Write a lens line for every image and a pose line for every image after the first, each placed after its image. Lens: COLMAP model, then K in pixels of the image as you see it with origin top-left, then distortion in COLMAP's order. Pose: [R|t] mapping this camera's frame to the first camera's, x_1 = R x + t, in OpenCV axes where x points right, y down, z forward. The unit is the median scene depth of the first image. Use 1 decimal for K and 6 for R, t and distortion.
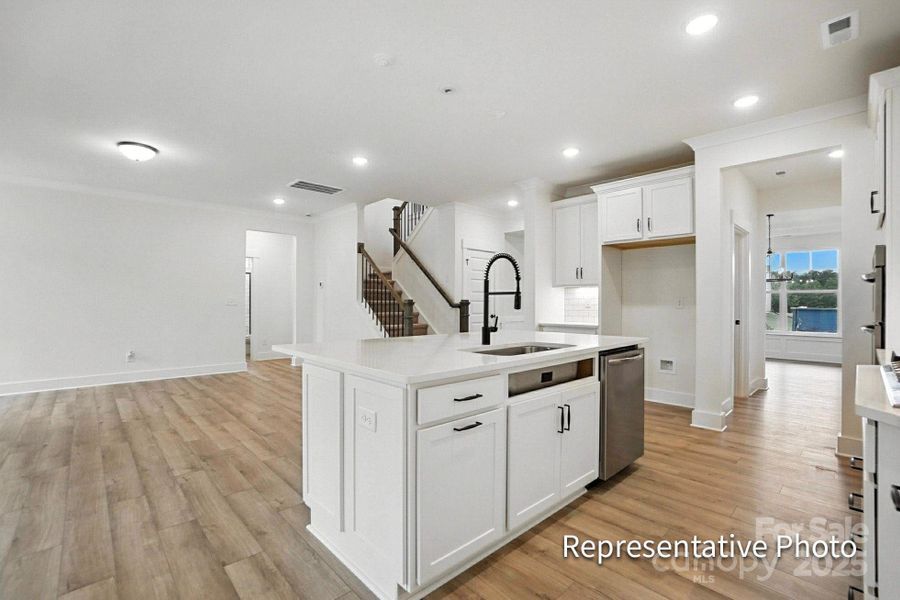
lens RADIAL K [[403.4, 0, 448.1], [0, 403.4, 300.7], [0, 0, 1]] dist [-0.054539, 0.017318]
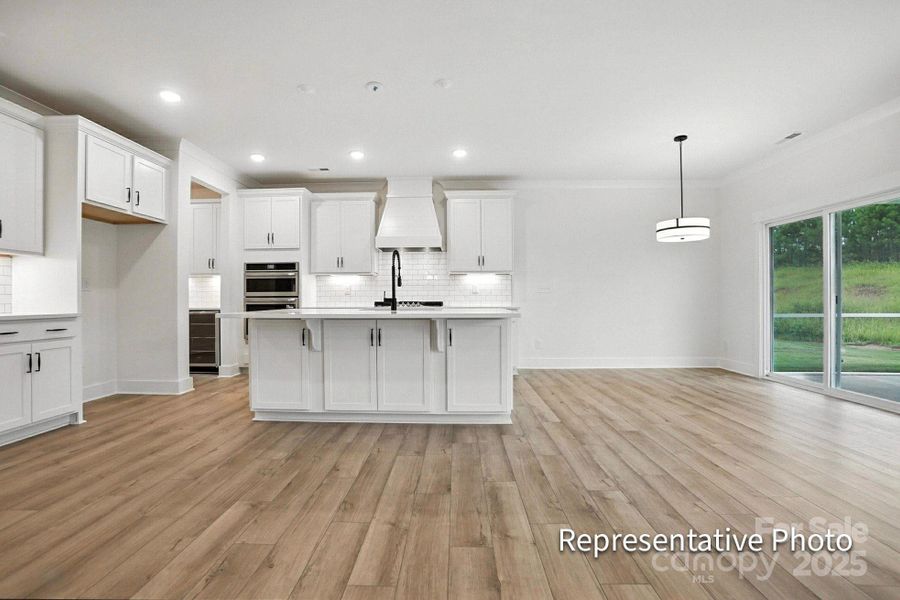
lens RADIAL K [[403.4, 0, 446.7], [0, 403.4, 299.7], [0, 0, 1]] dist [-0.054539, 0.017318]
pose [[-0.709686, 0.000271, 0.704518, -1.051442], [0.000863, 1.000000, 0.000485, 0.068686], [-0.704518, 0.000953, -0.709686, 1.882603]]
